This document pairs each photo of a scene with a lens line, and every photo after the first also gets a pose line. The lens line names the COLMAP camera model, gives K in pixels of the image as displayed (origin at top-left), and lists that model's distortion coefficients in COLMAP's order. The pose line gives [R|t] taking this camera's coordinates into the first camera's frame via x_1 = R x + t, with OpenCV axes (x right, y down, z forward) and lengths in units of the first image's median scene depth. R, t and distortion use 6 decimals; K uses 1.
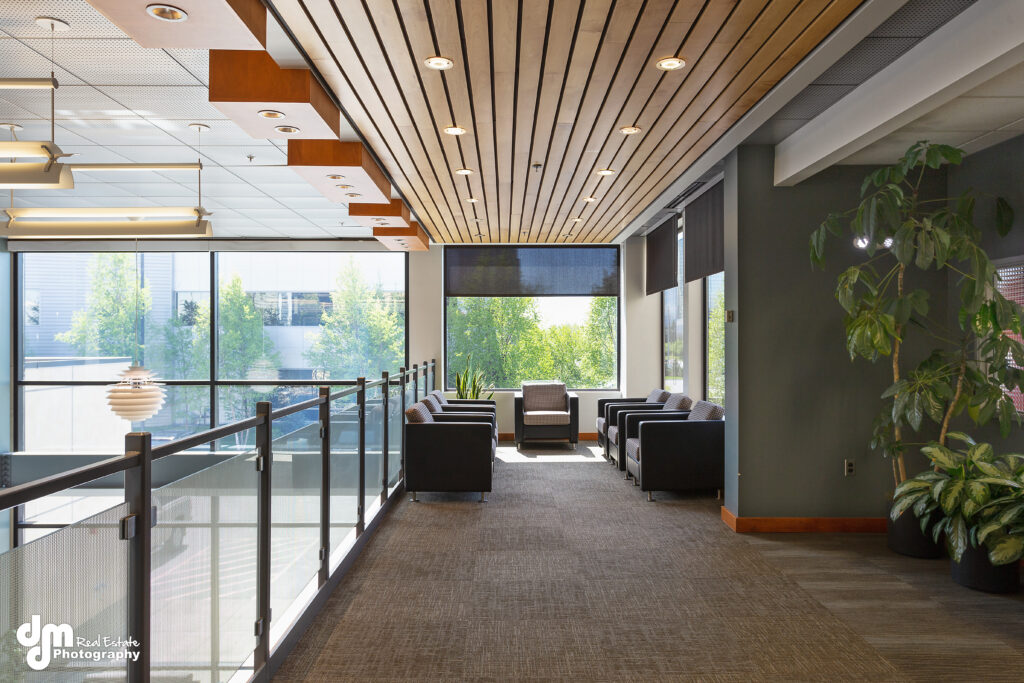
lens RADIAL K [[745.9, 0, 512.0], [0, 745.9, 341.5], [0, 0, 1]] dist [0.001406, 0.001307]
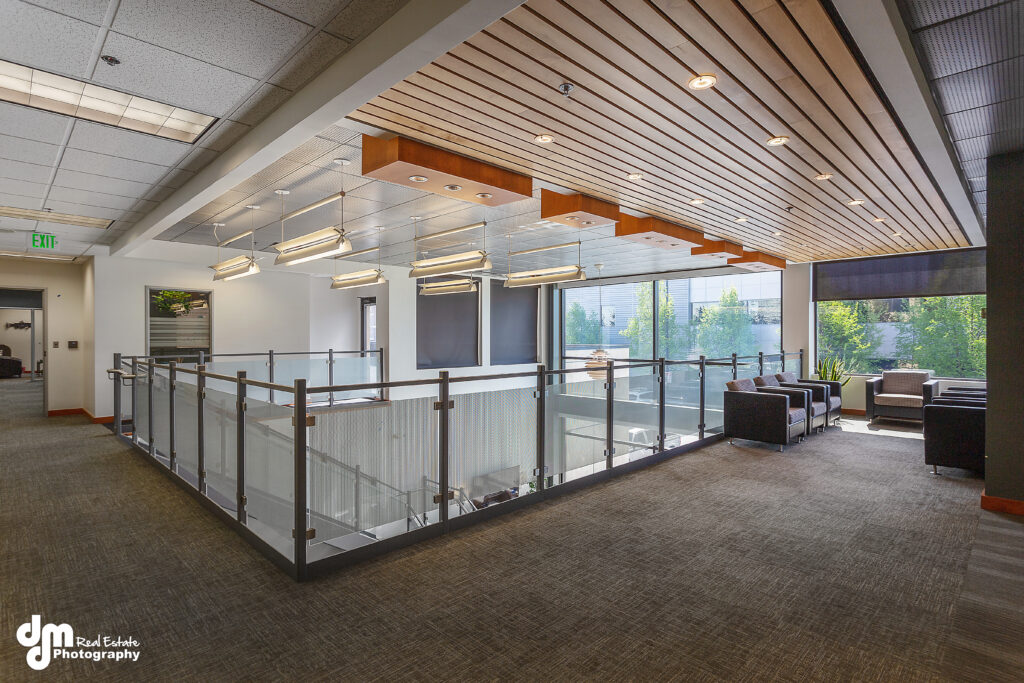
lens RADIAL K [[521.8, 0, 512.0], [0, 521.8, 341.5], [0, 0, 1]] dist [-0.001221, 0.000347]
pose [[0.700998, 0.008896, -0.713108, 0.404663], [-0.001008, 0.999934, 0.011483, -0.000508], [0.713162, -0.007331, 0.700961, -0.045443]]
